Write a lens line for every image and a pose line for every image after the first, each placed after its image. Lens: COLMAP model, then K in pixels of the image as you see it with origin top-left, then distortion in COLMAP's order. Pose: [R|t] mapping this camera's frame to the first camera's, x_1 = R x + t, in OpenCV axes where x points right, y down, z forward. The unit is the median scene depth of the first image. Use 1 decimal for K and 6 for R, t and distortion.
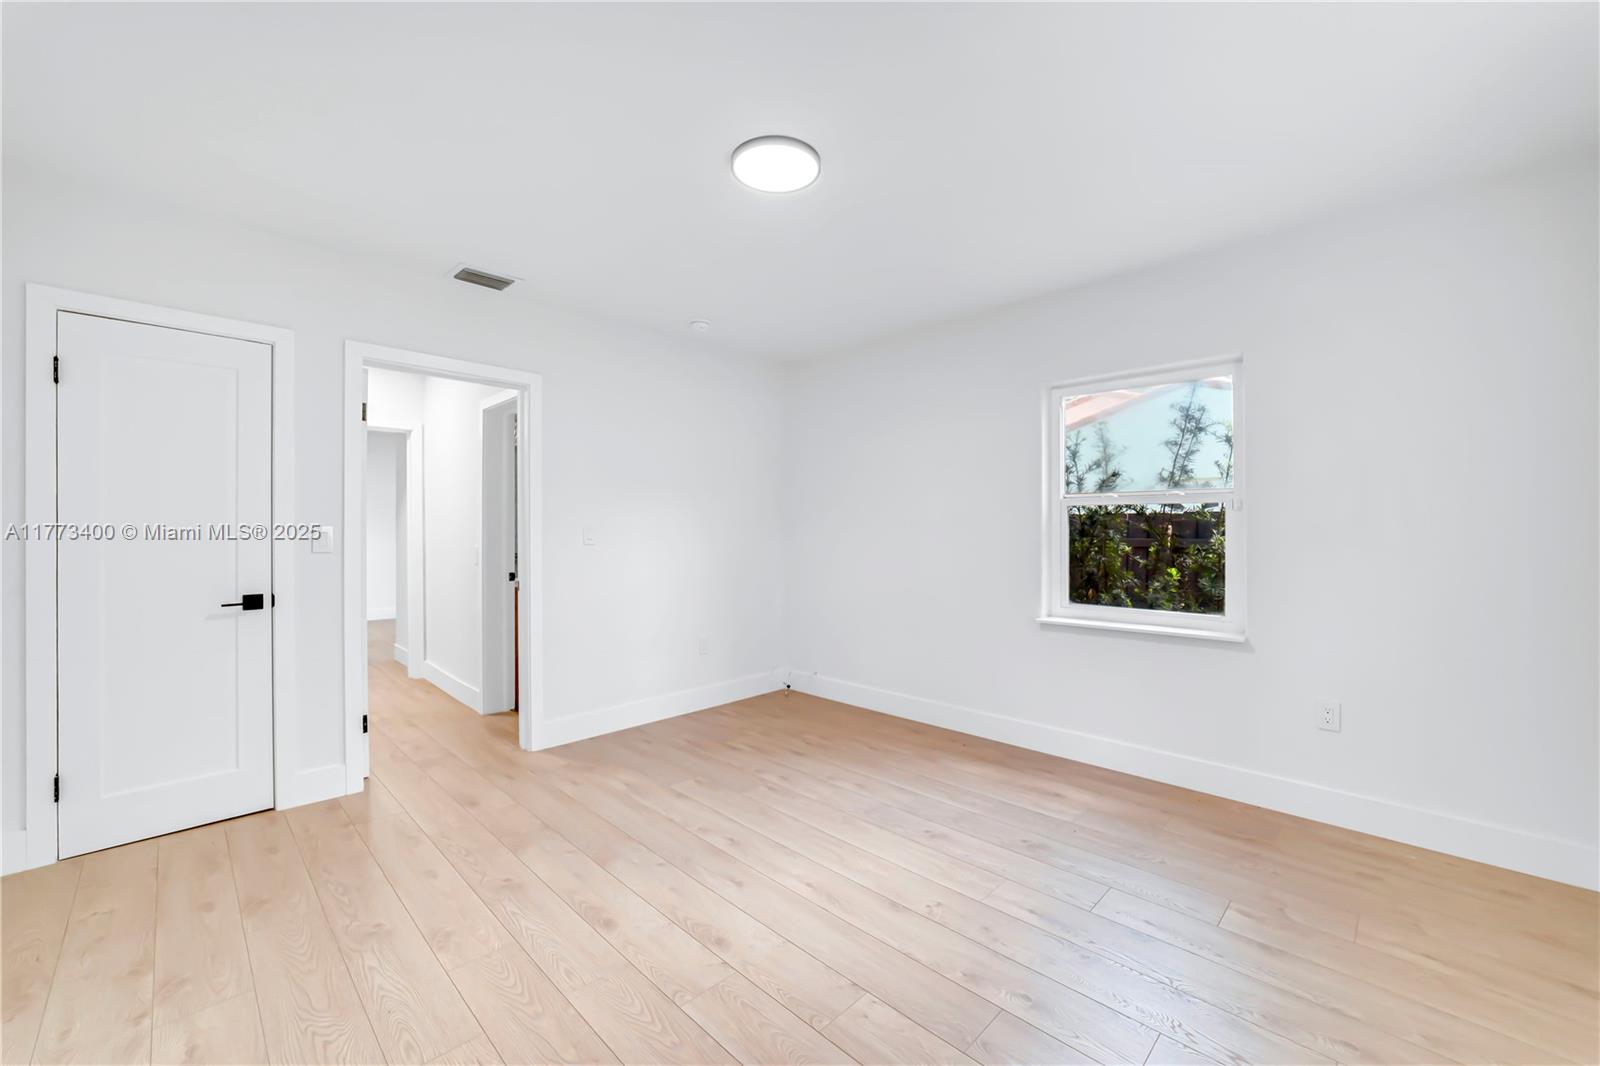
lens RADIAL K [[638.5, 0, 803.8], [0, 638.5, 526.8], [0, 0, 1]] dist [-0.015116, 0.000299]
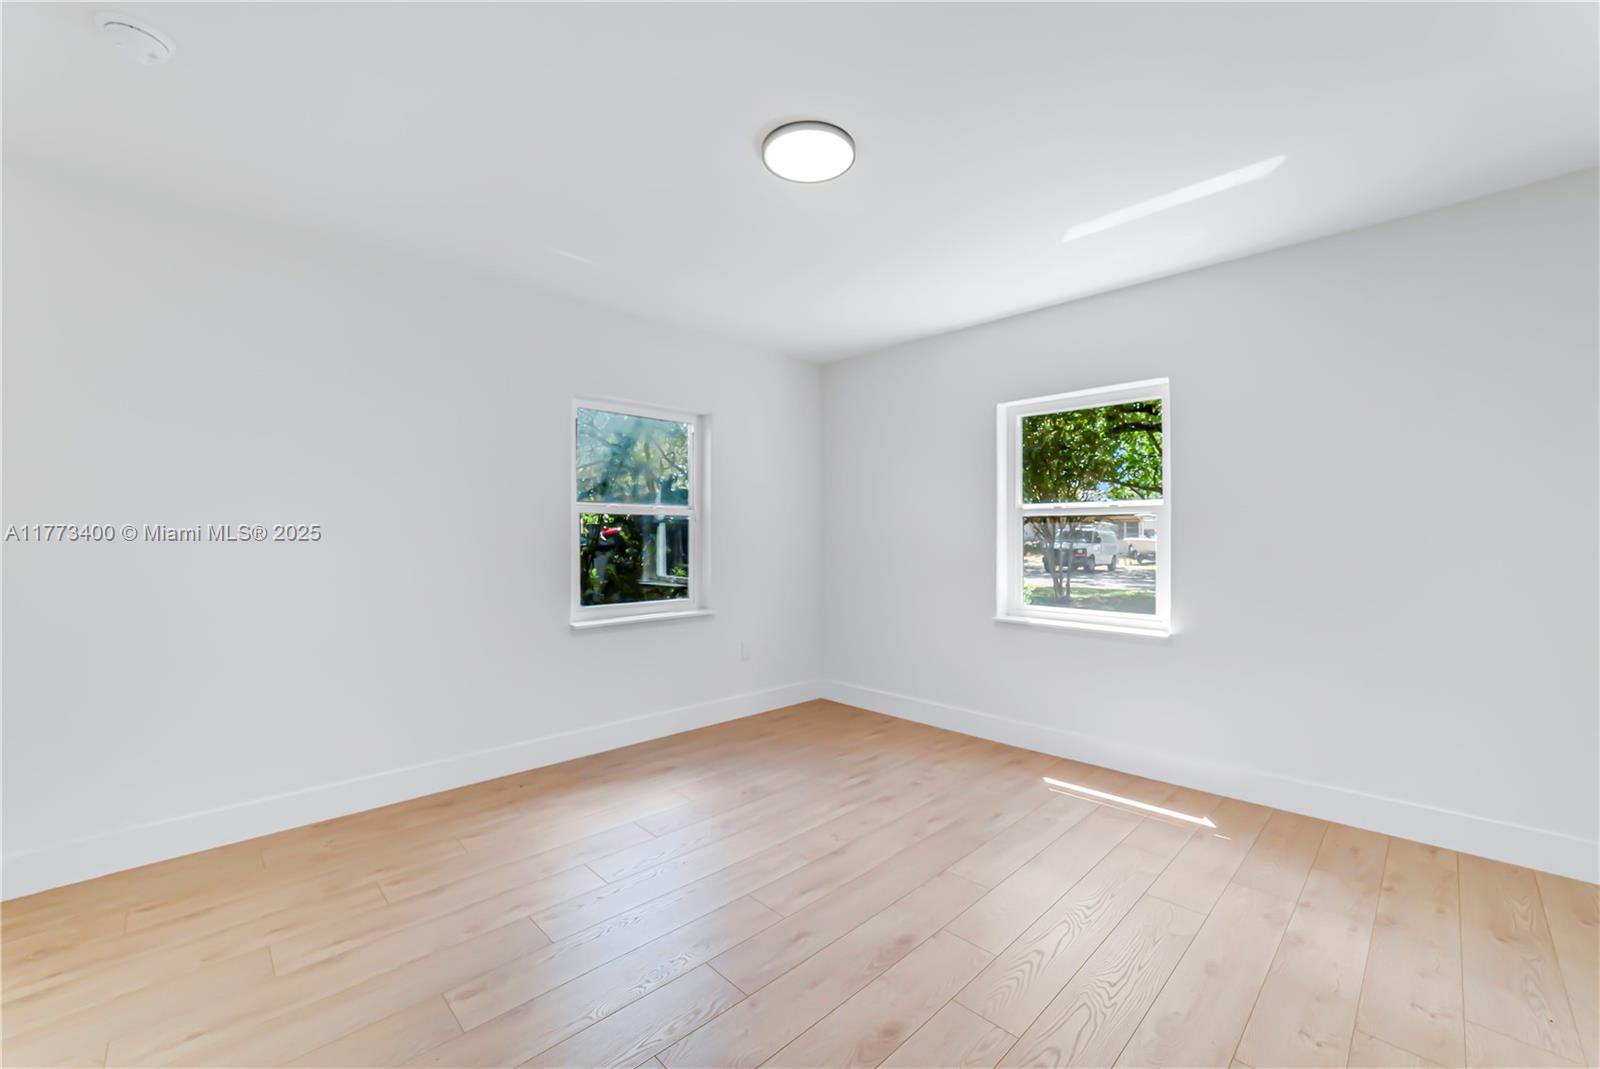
lens RADIAL K [[638.5, 0, 803.8], [0, 638.5, 528.3], [0, 0, 1]] dist [-0.015116, 0.000299]
pose [[0.016541, 0.014450, 0.999759, -0.976800], [-0.005109, 0.999884, -0.014367, 0.004737], [-0.999850, -0.004871, 0.016613, 0.963519]]
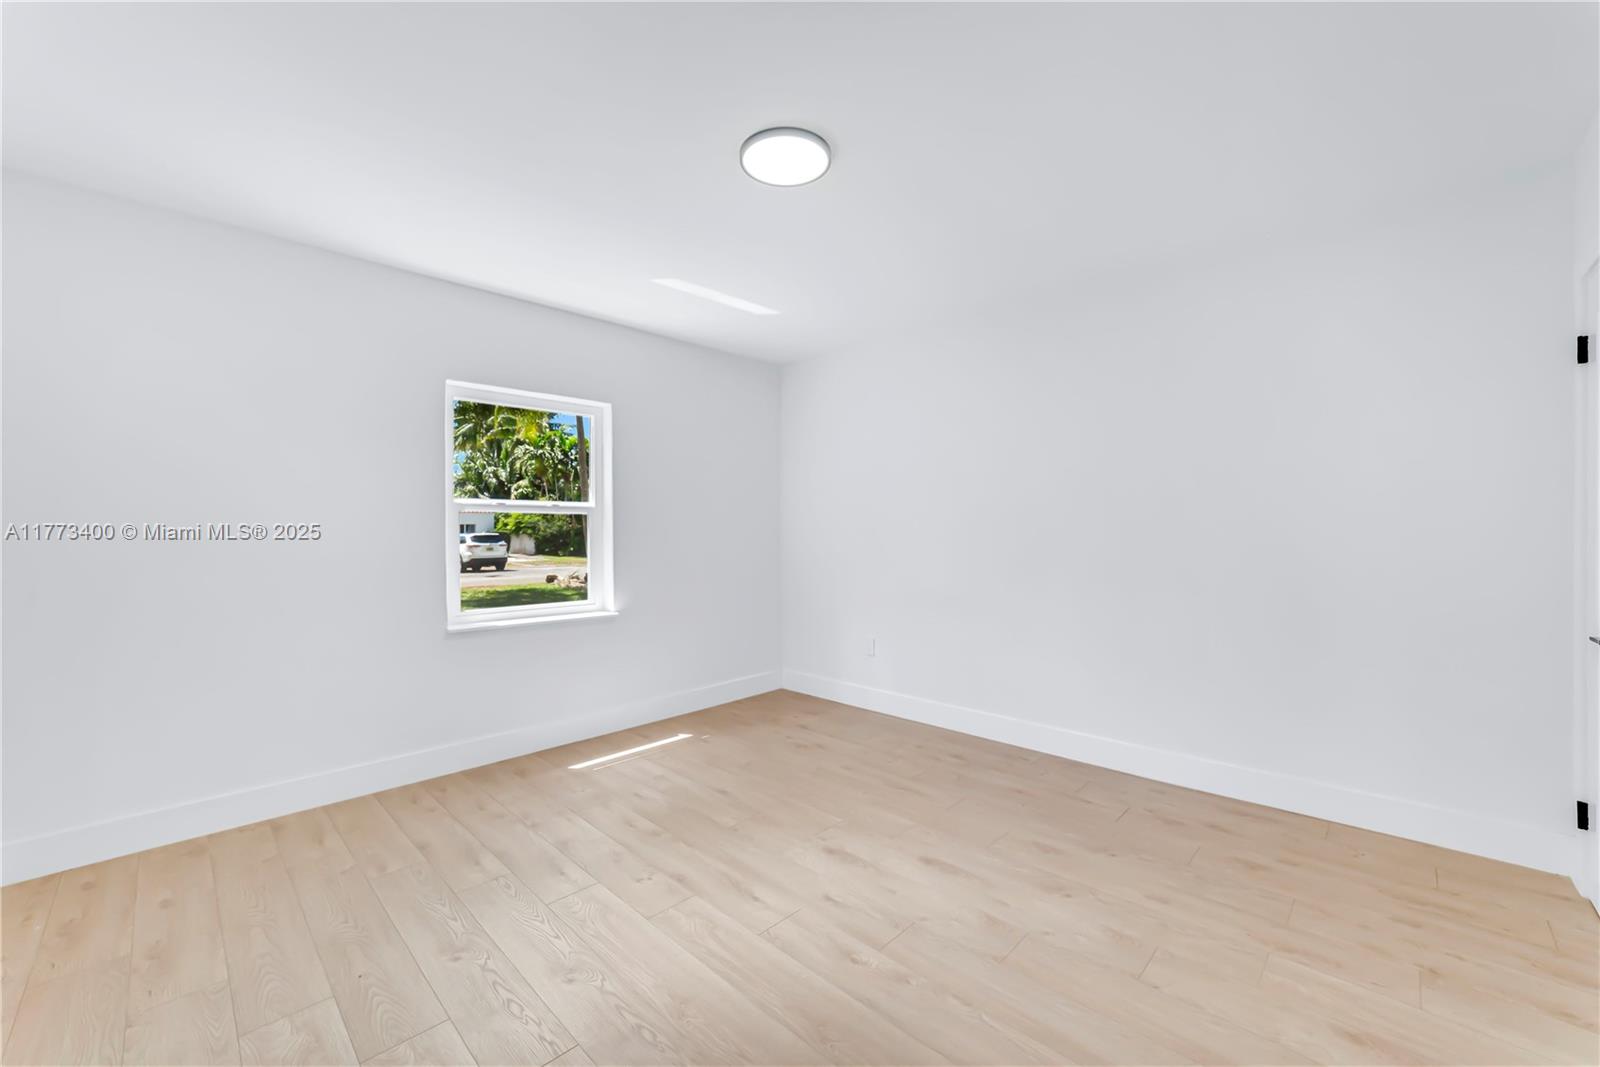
lens RADIAL K [[636.3, 0, 800.0], [0, 636.3, 533.5], [0, 0, 1]] dist [-0.015250, 0.000316]
pose [[-0.999977, 0.006743, 0.000588, -0.062002], [0.006743, 0.999977, -0.000730, 0.003382], [-0.000593, -0.000726, -1.000000, 1.926721]]
